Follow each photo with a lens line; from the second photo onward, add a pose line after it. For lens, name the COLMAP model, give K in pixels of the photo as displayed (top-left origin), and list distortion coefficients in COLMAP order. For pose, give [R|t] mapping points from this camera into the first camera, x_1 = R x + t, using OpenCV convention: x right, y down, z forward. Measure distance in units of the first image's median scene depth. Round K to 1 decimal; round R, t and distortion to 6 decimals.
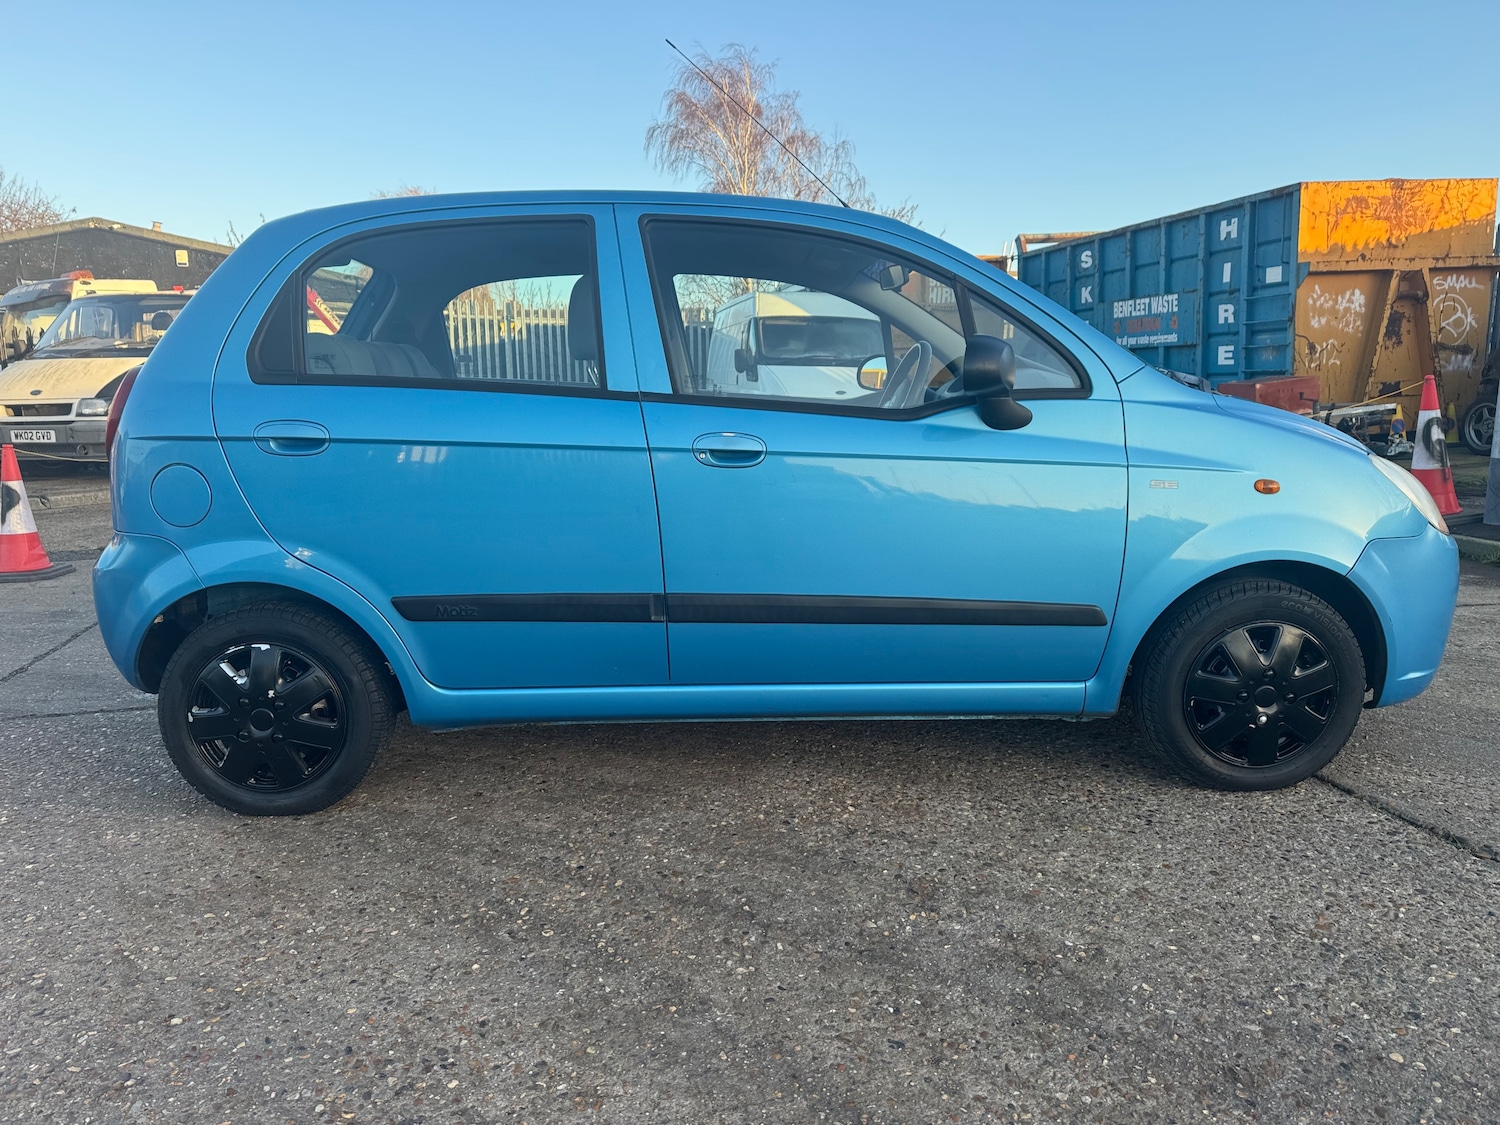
lens RADIAL K [[1063.1, 0, 747.9], [0, 1063.1, 569.6], [0, 0, 1]] dist [0.020588, -0.022622]
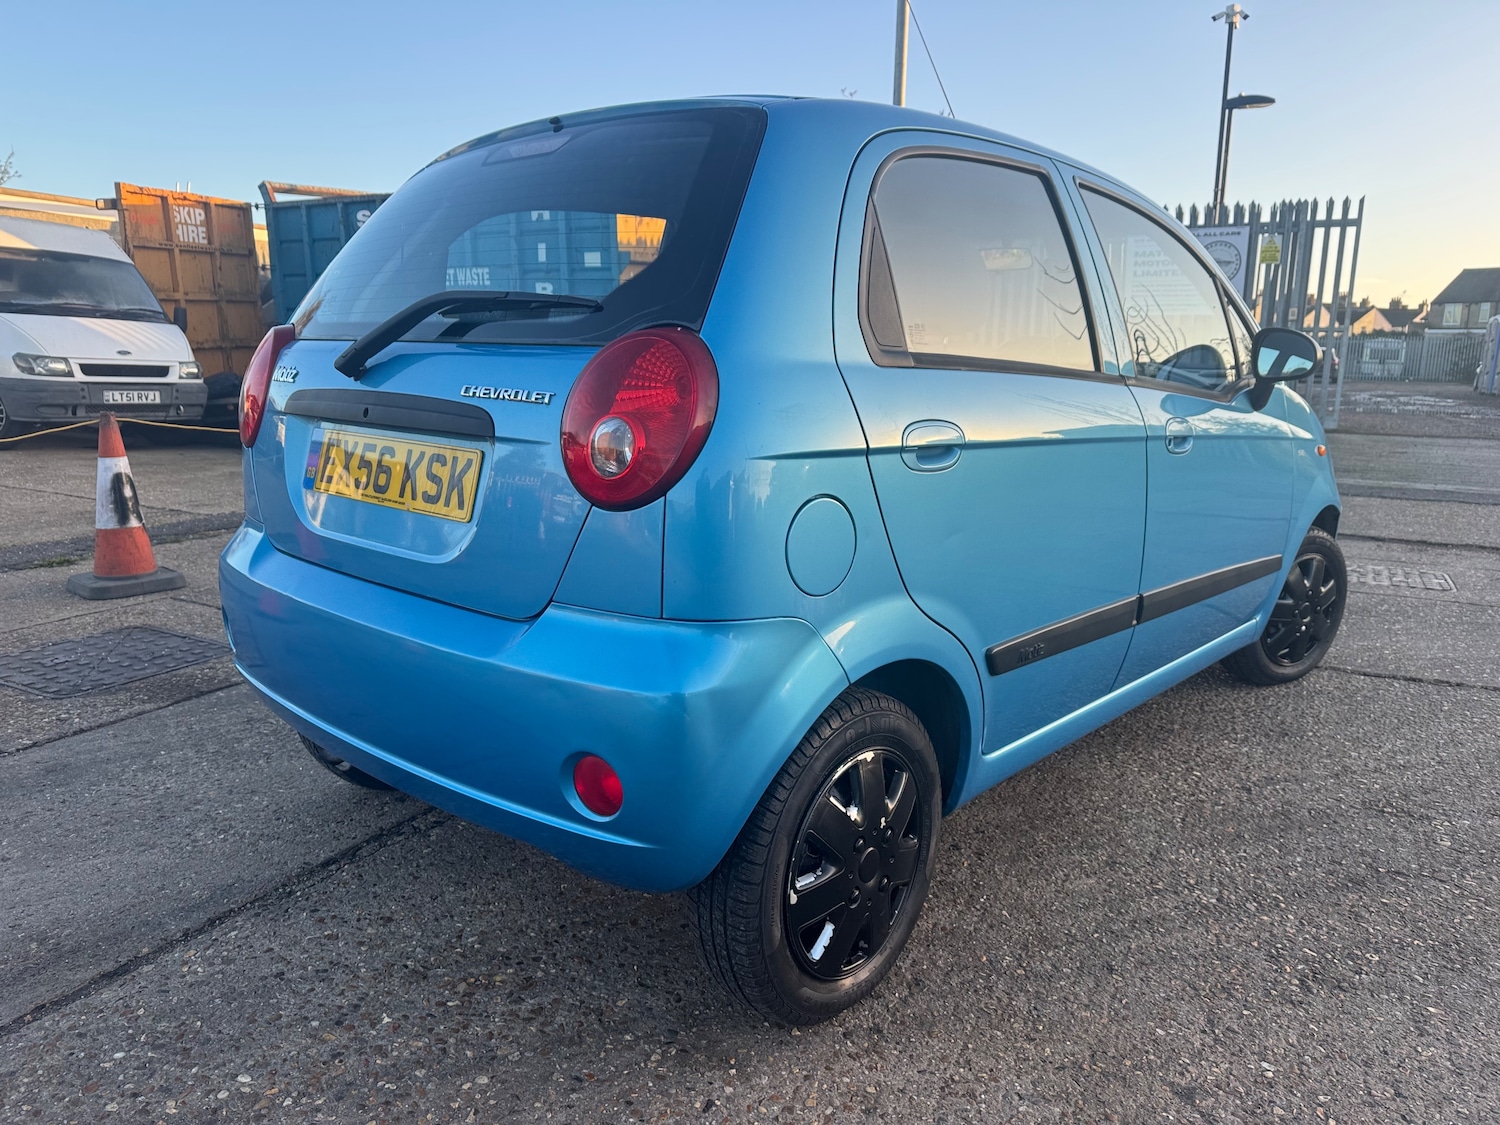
lens RADIAL K [[1060.0, 0, 773.7], [0, 1060.0, 566.9], [0, 0, 1]] dist [0.000482, -0.007166]
pose [[0.672807, -0.117003, 0.730507, -1.035371], [0.096119, 0.992870, 0.070497, -0.104631], [-0.733547, 0.022785, 0.679257, 0.649150]]
